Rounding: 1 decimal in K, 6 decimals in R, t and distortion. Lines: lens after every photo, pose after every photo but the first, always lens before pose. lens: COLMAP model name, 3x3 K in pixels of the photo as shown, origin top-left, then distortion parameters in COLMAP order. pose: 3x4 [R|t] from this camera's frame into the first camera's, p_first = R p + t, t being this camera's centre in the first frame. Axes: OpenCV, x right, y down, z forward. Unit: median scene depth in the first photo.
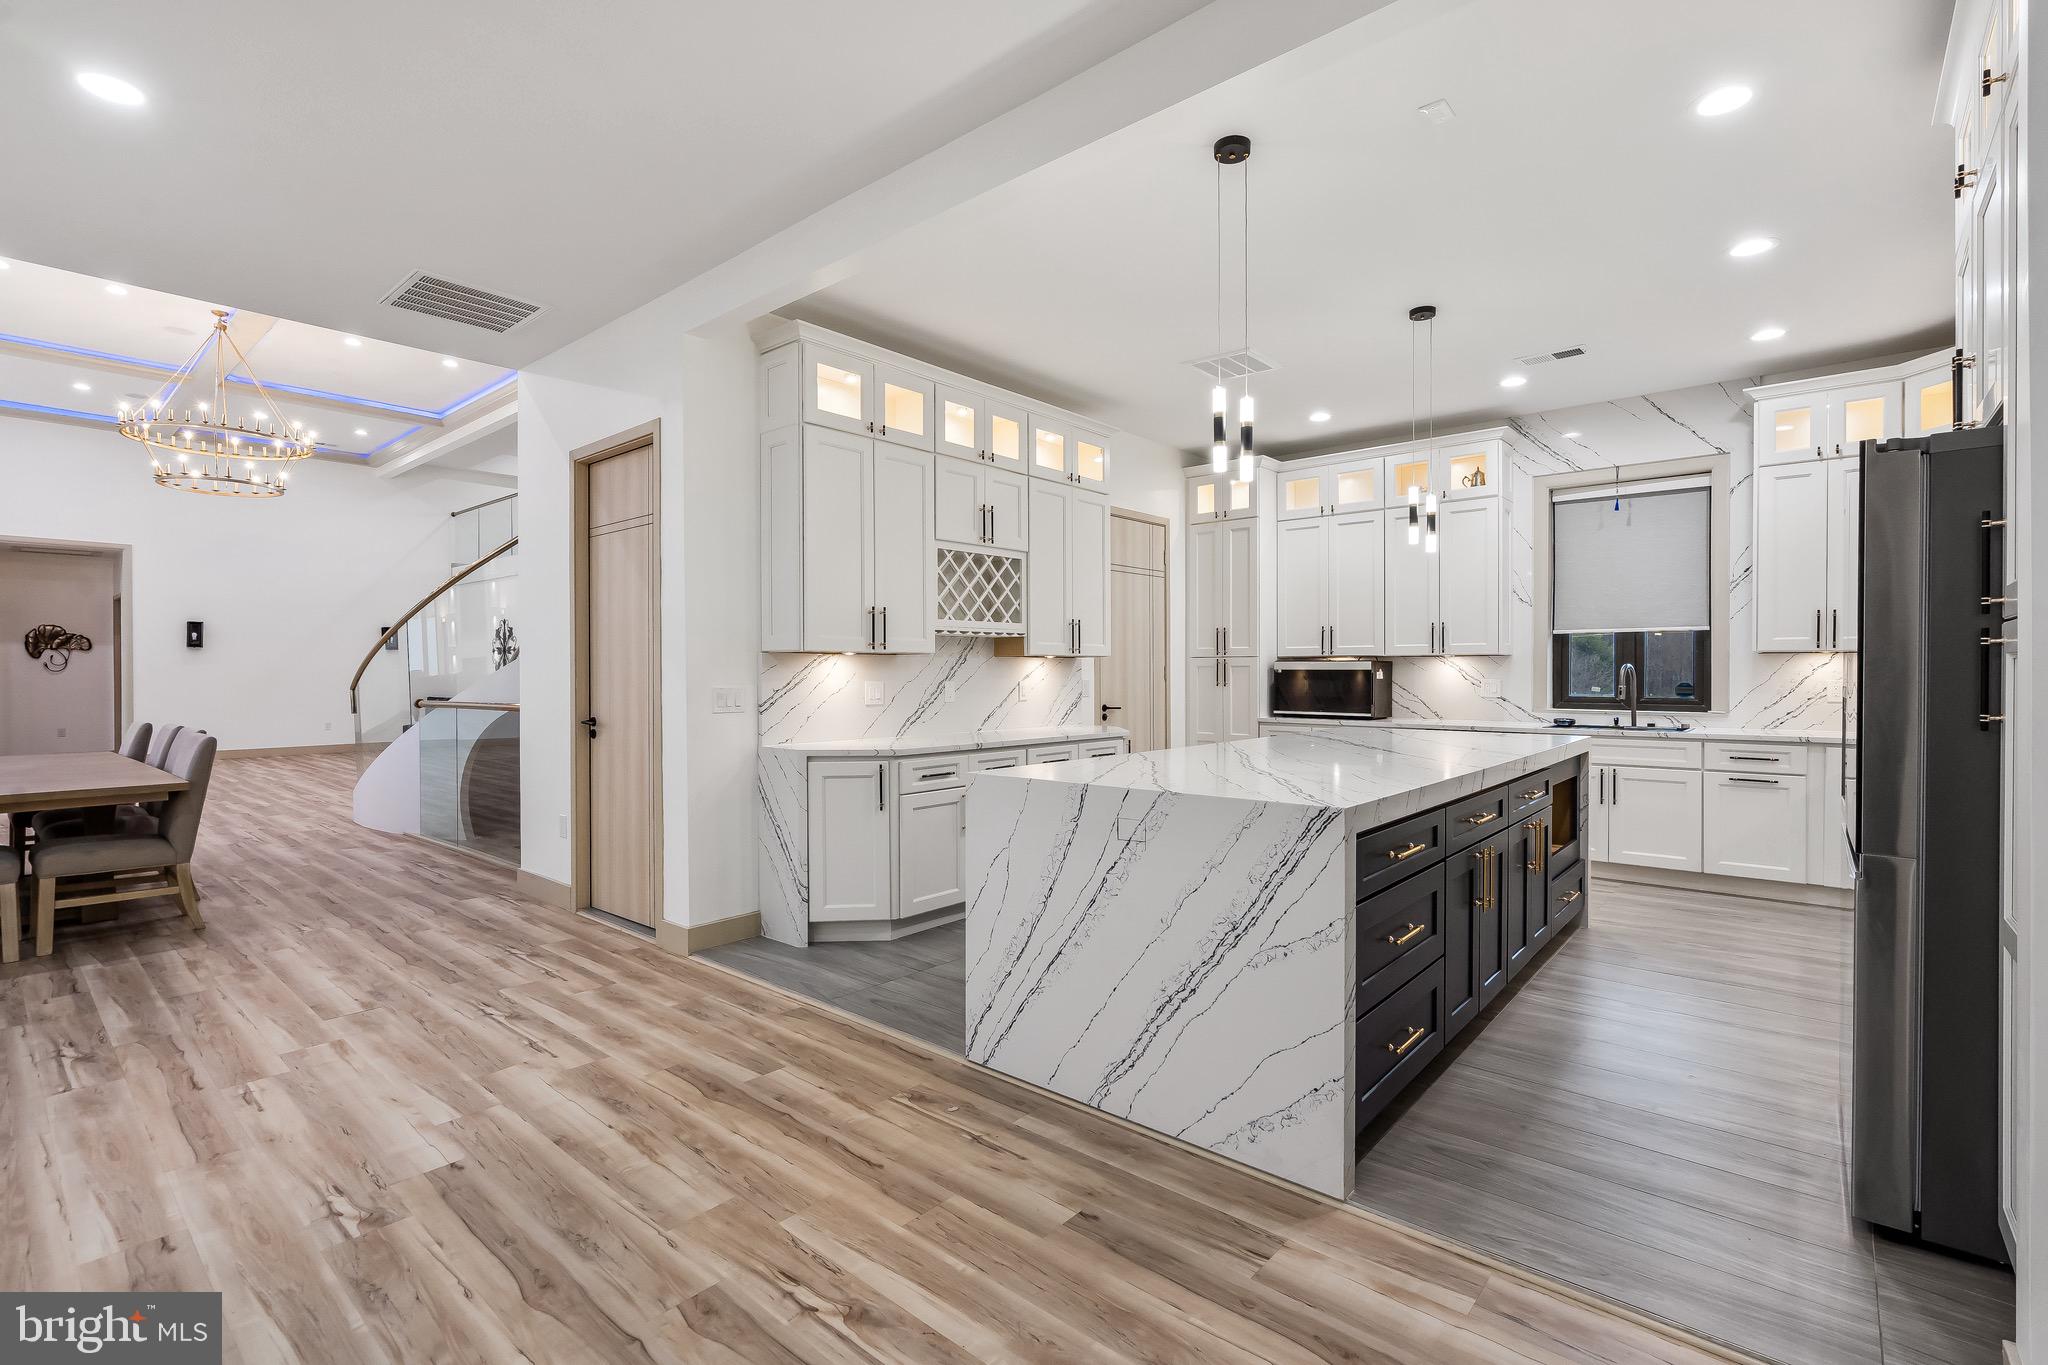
lens RADIAL K [[939.1, 0, 1027.4], [0, 939.1, 677.4], [0, 0, 1]] dist [-0.000131, 0.000940]
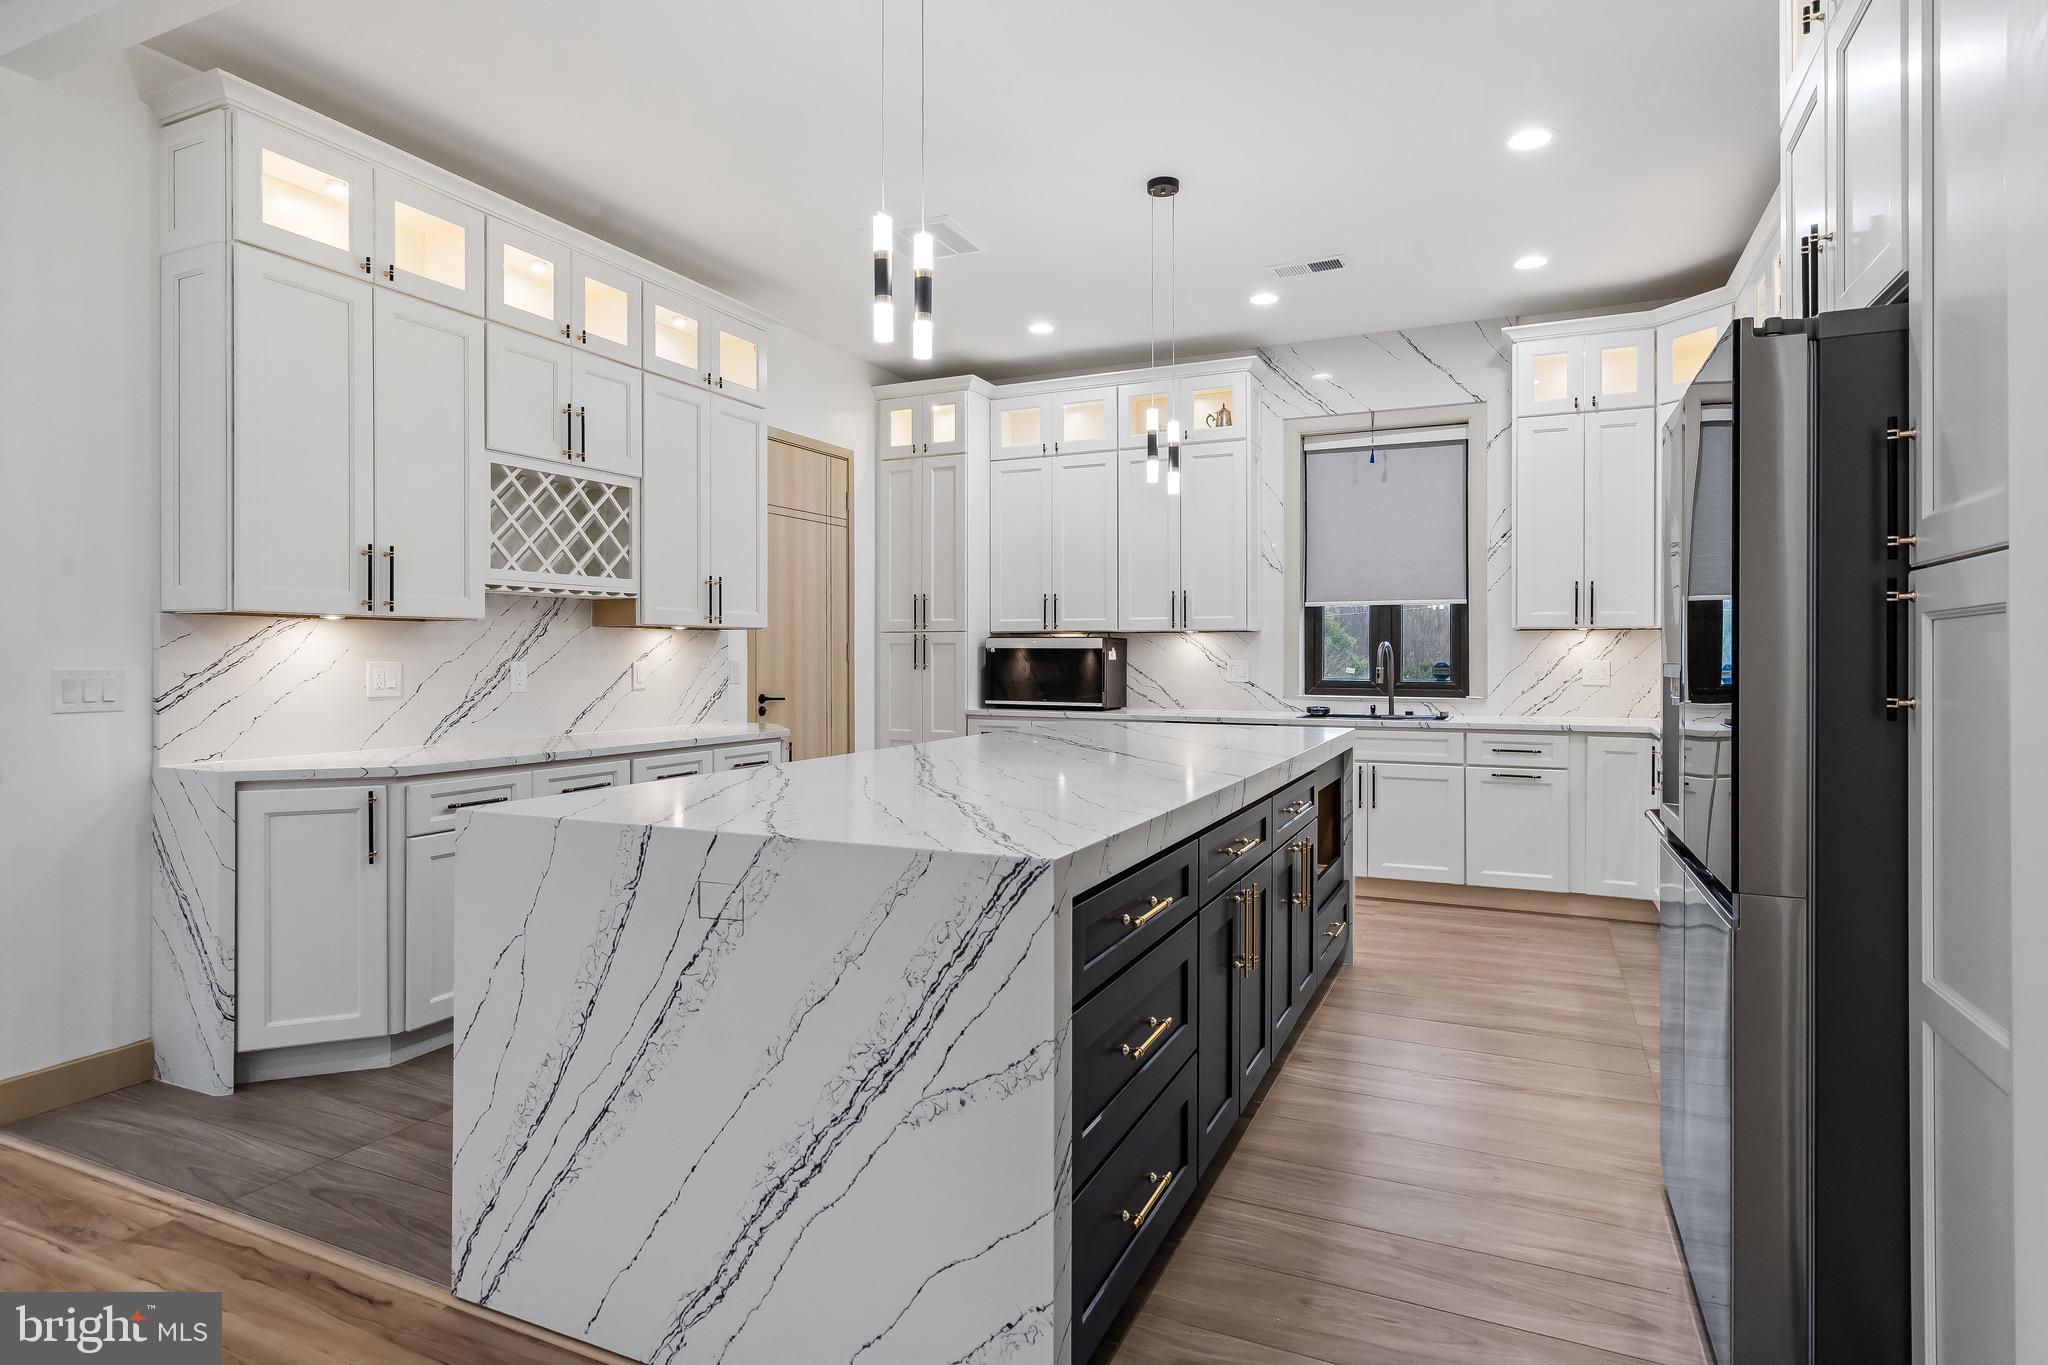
lens RADIAL K [[1101.5, 0, 1023.2], [0, 1101.5, 647.9], [0, 0, 1]] dist [0.002151, 0.000763]
pose [[0.961940, 0.004033, 0.273231, 0.059424], [-0.000408, 0.999911, -0.013324, 0.005314], [-0.273260, 0.012705, 0.961856, 0.152656]]
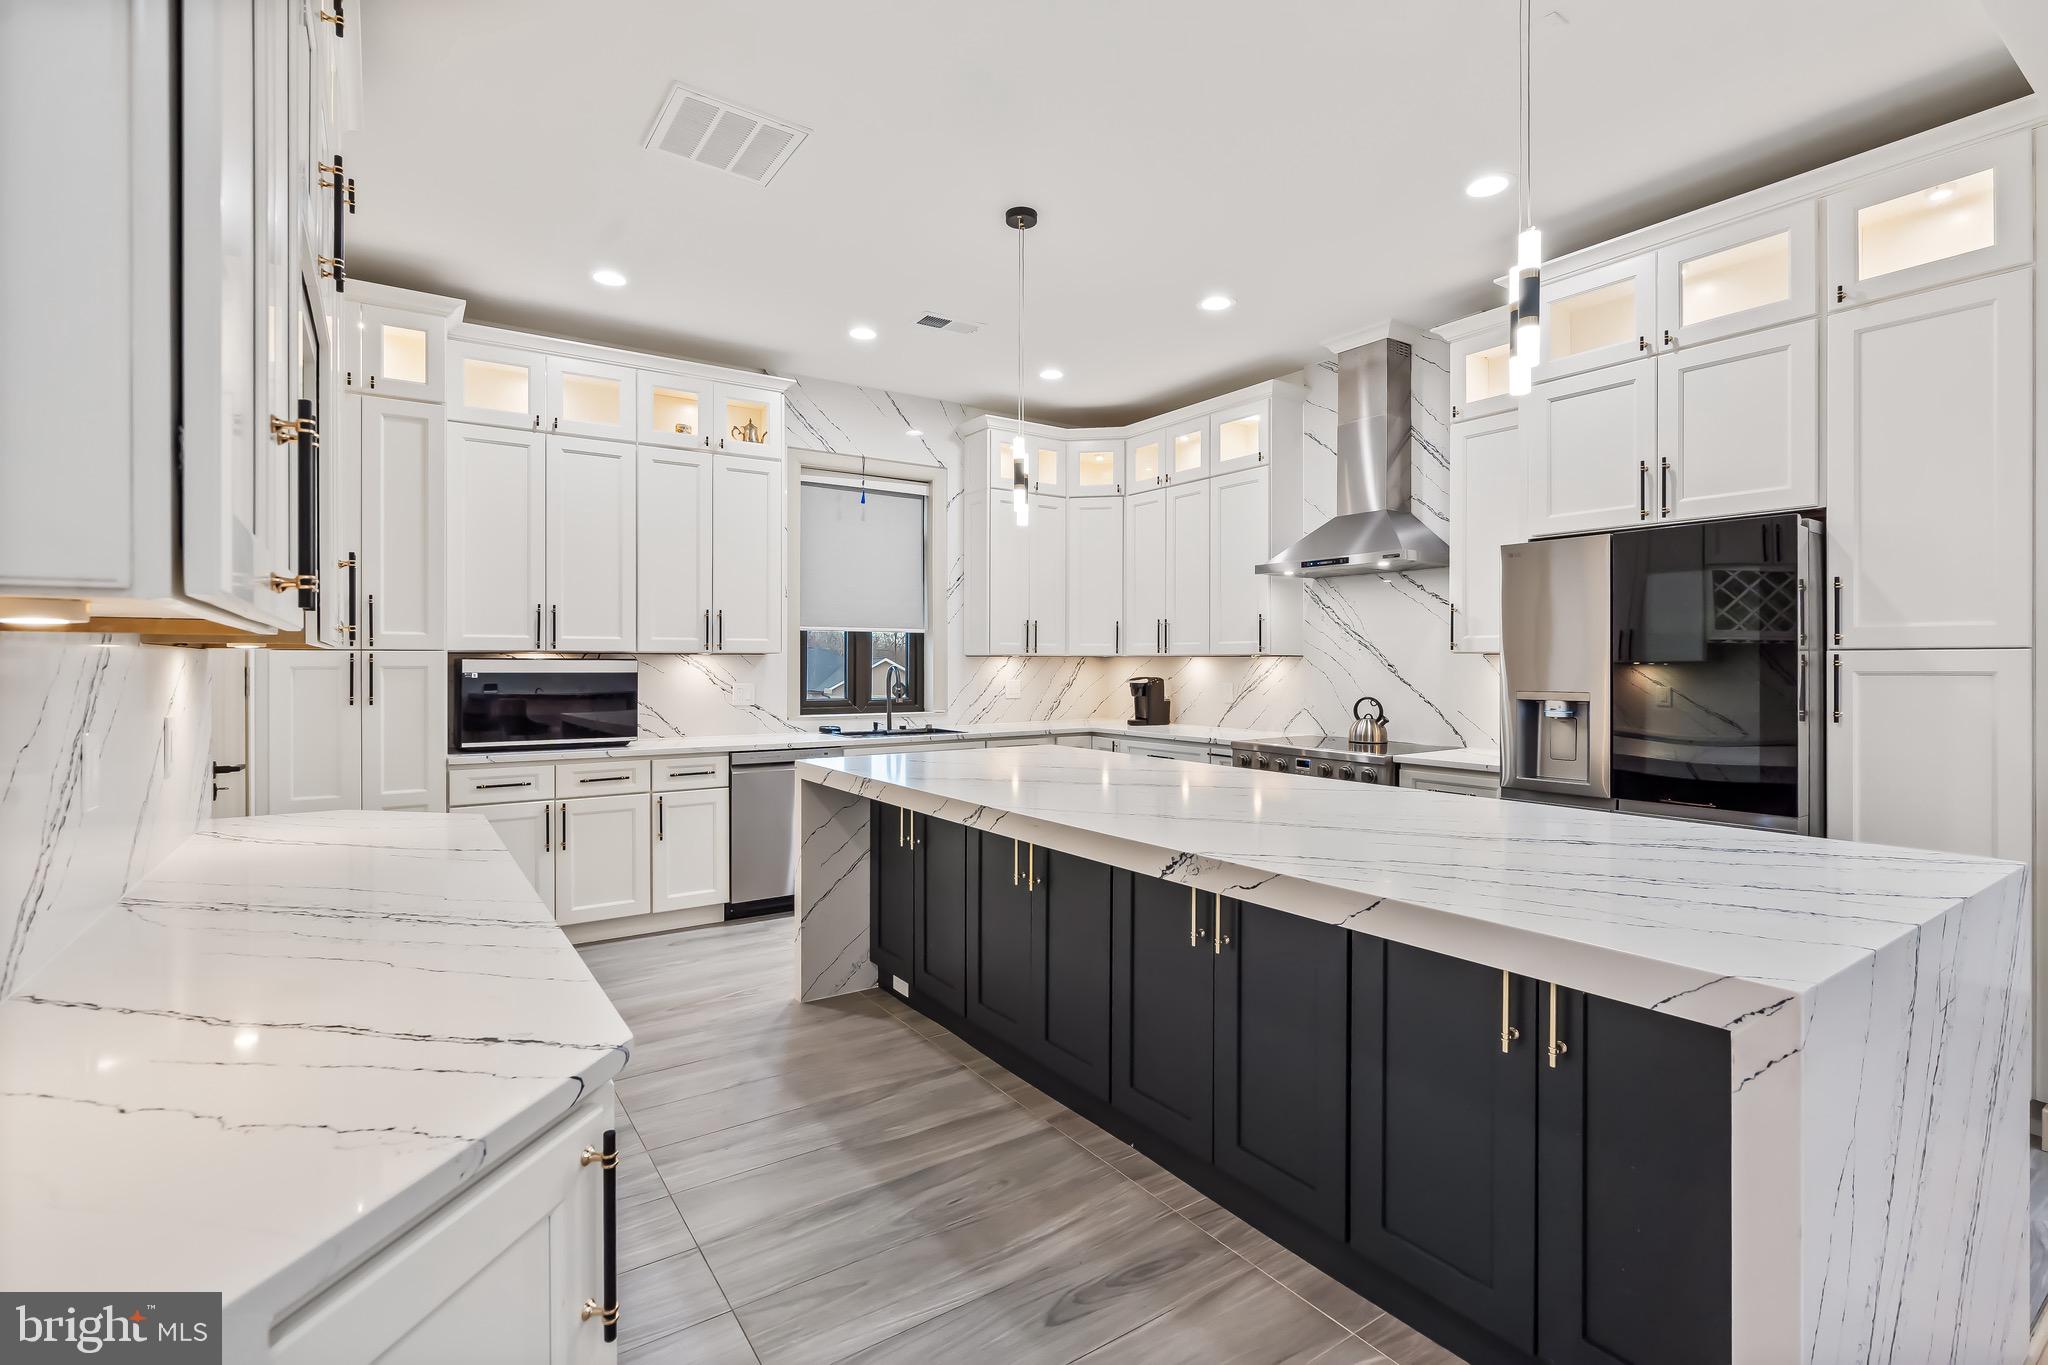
lens RADIAL K [[939.1, 0, 1027.4], [0, 939.1, 677.4], [0, 0, 1]] dist [-0.000131, 0.000940]
pose [[0.255733, -0.009380, 0.966702, -0.310074], [0.011423, 0.999912, 0.006681, -0.008122], [-0.966680, 0.009334, 0.255818, 0.744043]]
